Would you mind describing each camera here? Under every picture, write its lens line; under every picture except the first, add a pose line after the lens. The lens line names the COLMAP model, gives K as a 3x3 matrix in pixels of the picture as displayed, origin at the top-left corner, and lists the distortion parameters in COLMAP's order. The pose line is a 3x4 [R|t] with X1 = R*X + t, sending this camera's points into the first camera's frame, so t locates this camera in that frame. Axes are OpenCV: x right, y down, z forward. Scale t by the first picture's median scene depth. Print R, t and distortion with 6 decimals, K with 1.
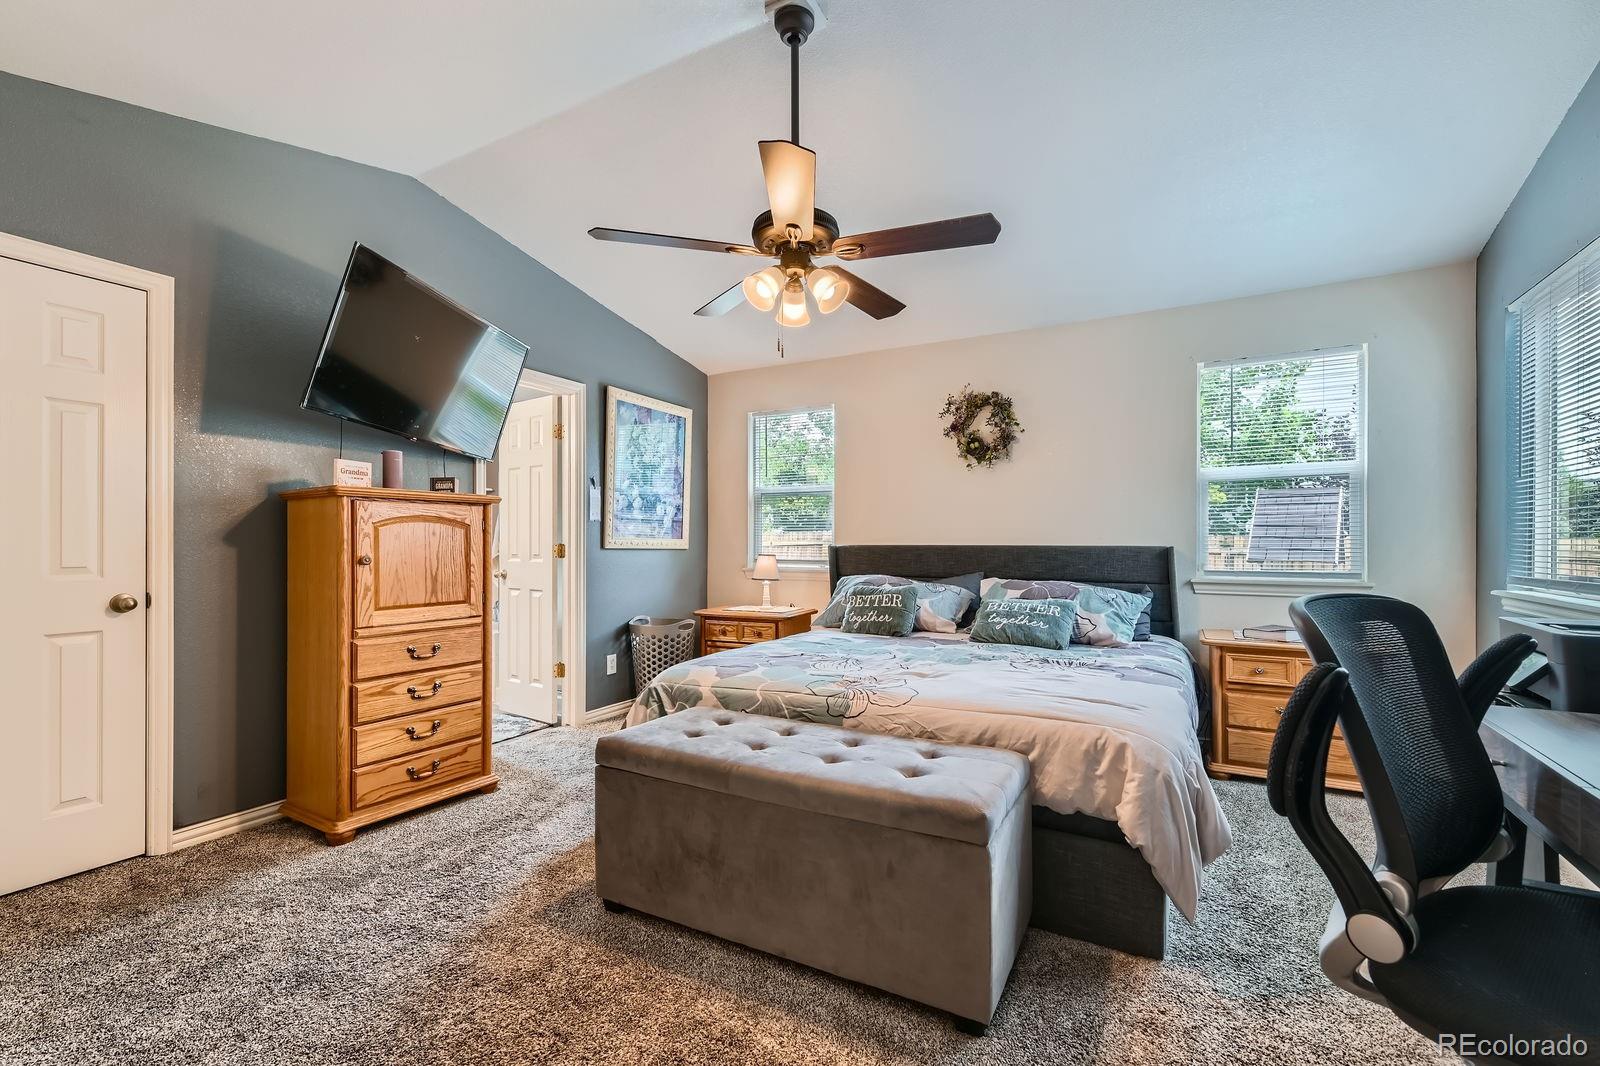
lens RADIAL K [[686.3, 0, 804.9], [0, 686.3, 541.2], [0, 0, 1]] dist [0.010322, -0.000498]
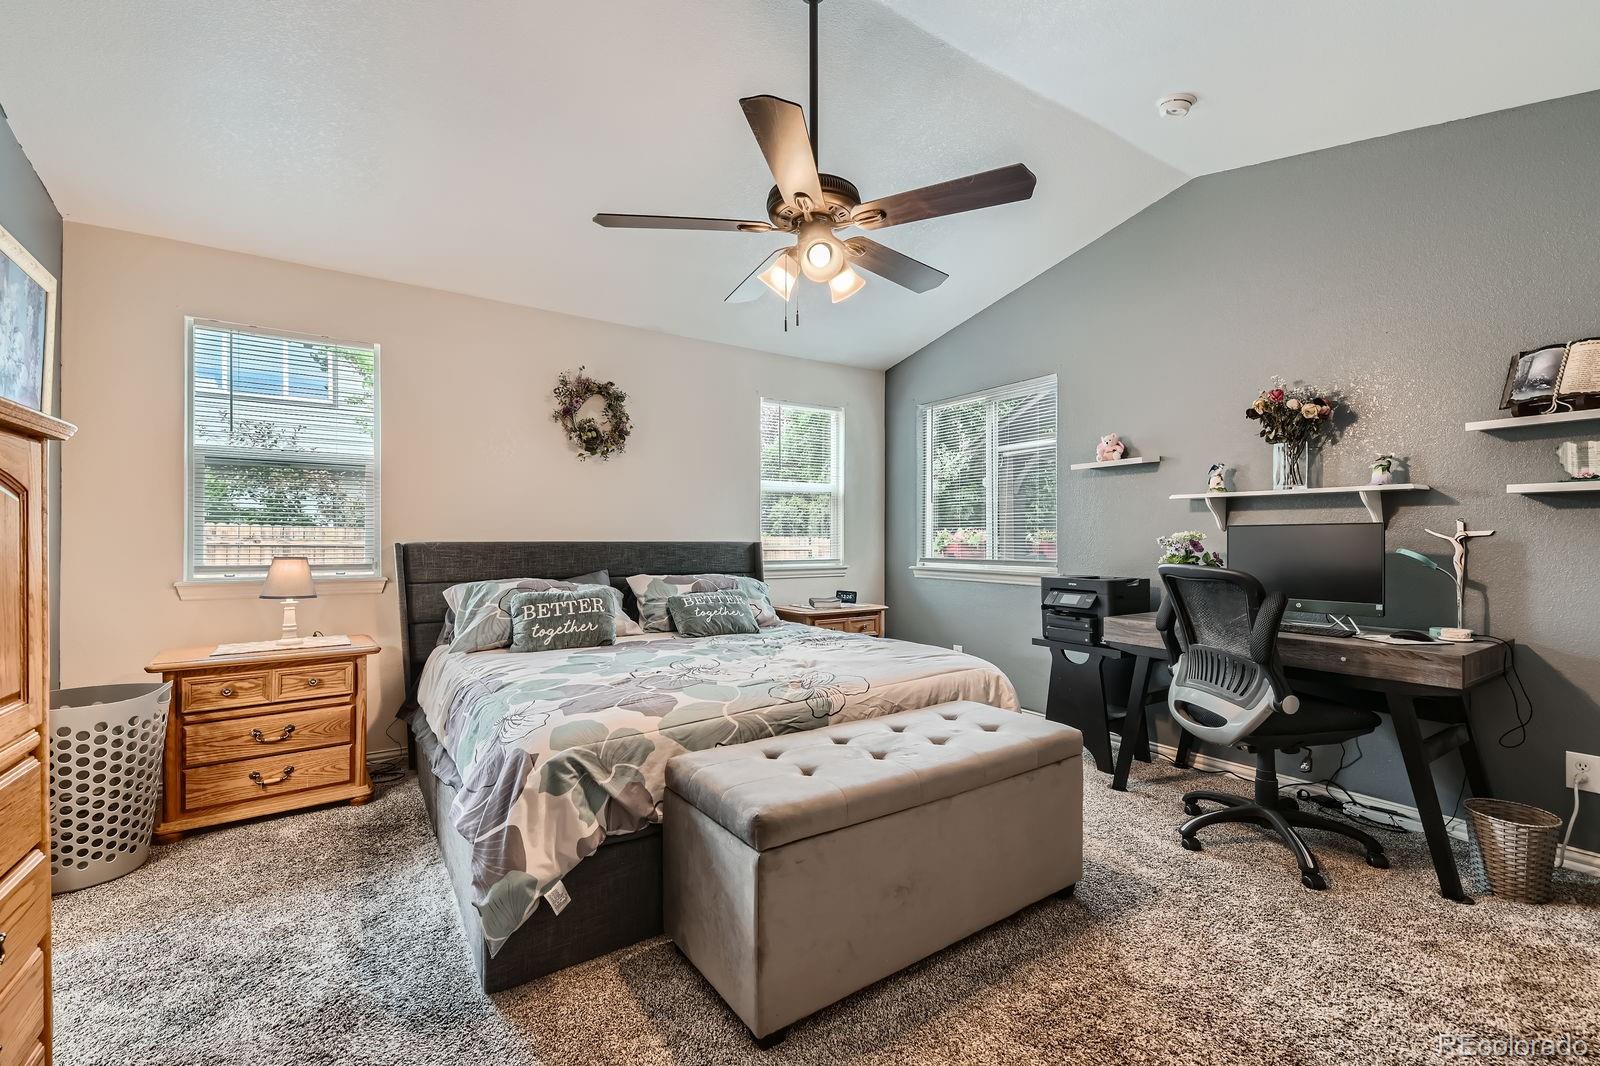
lens RADIAL K [[686.3, 0, 804.4], [0, 686.3, 535.8], [0, 0, 1]] dist [0.010322, -0.000498]
pose [[0.443058, 0.004537, 0.896482, -0.529208], [-0.001456, 0.999990, -0.004342, 0.001707], [-0.896492, 0.000619, 0.443059, 0.373212]]
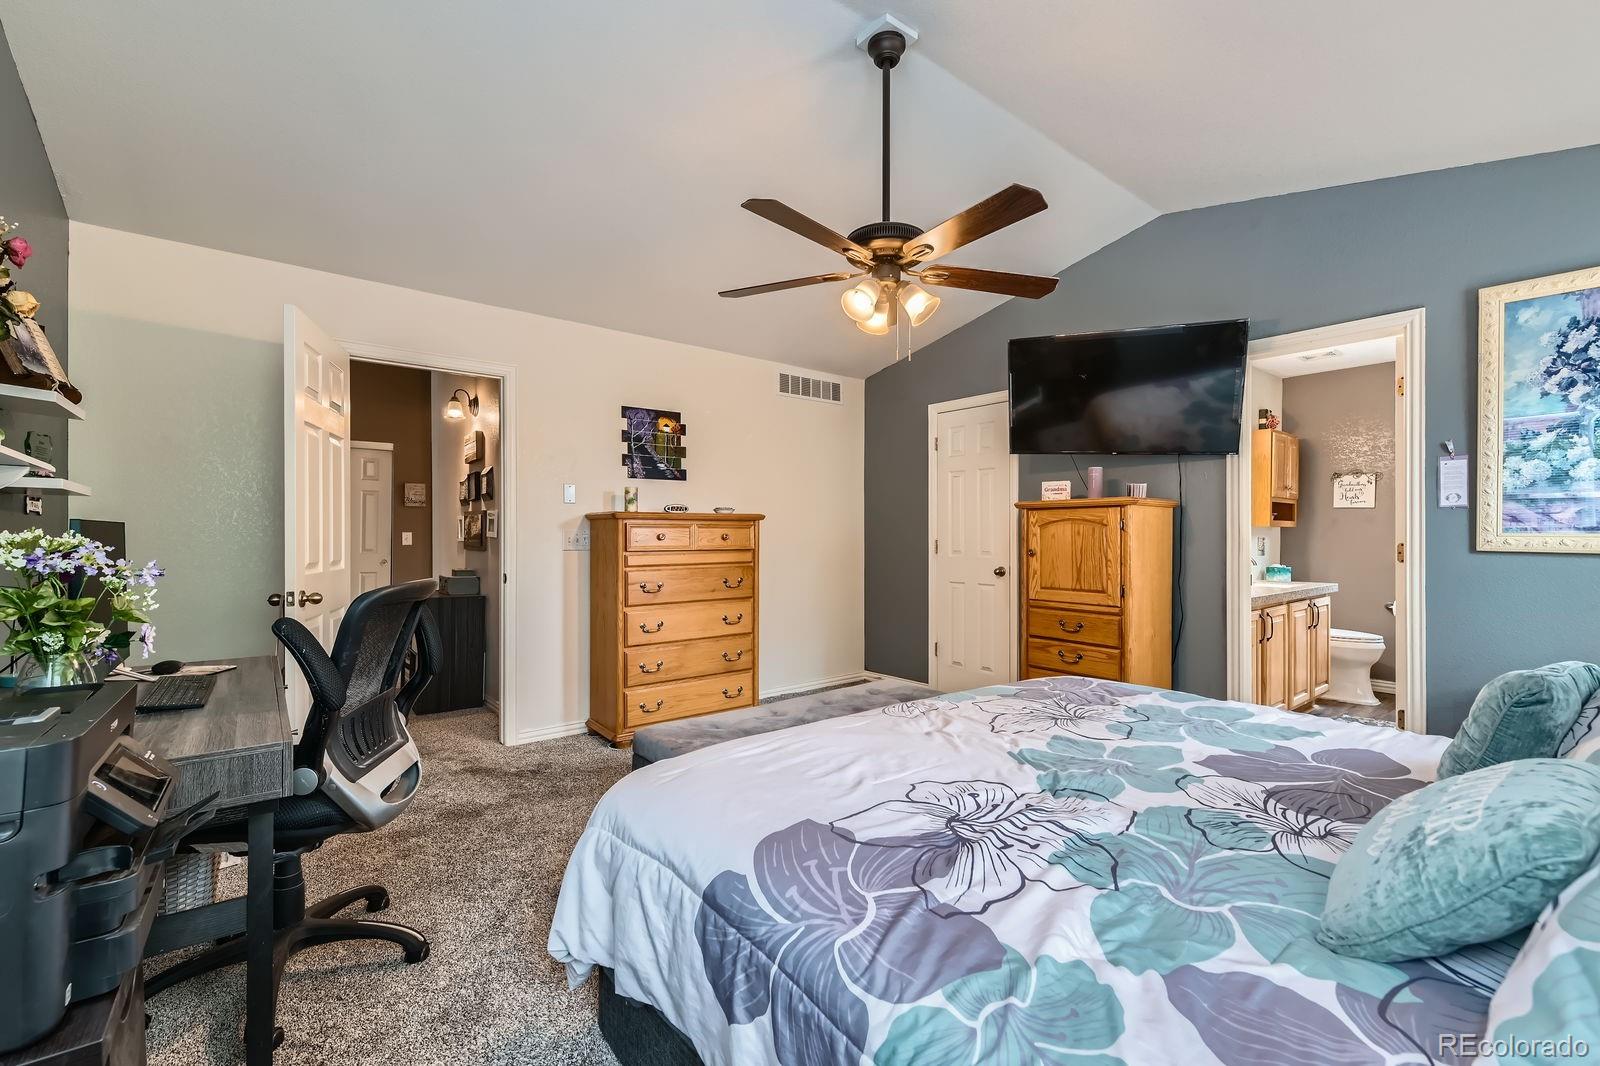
lens RADIAL K [[686.3, 0, 805.3], [0, 686.3, 534.1], [0, 0, 1]] dist [0.010322, -0.000498]
pose [[-0.371338, 0.000653, -0.928498, 0.626643], [0.005131, 0.999986, -0.001349, -0.008031], [0.928484, -0.005265, -0.371336, 0.792611]]
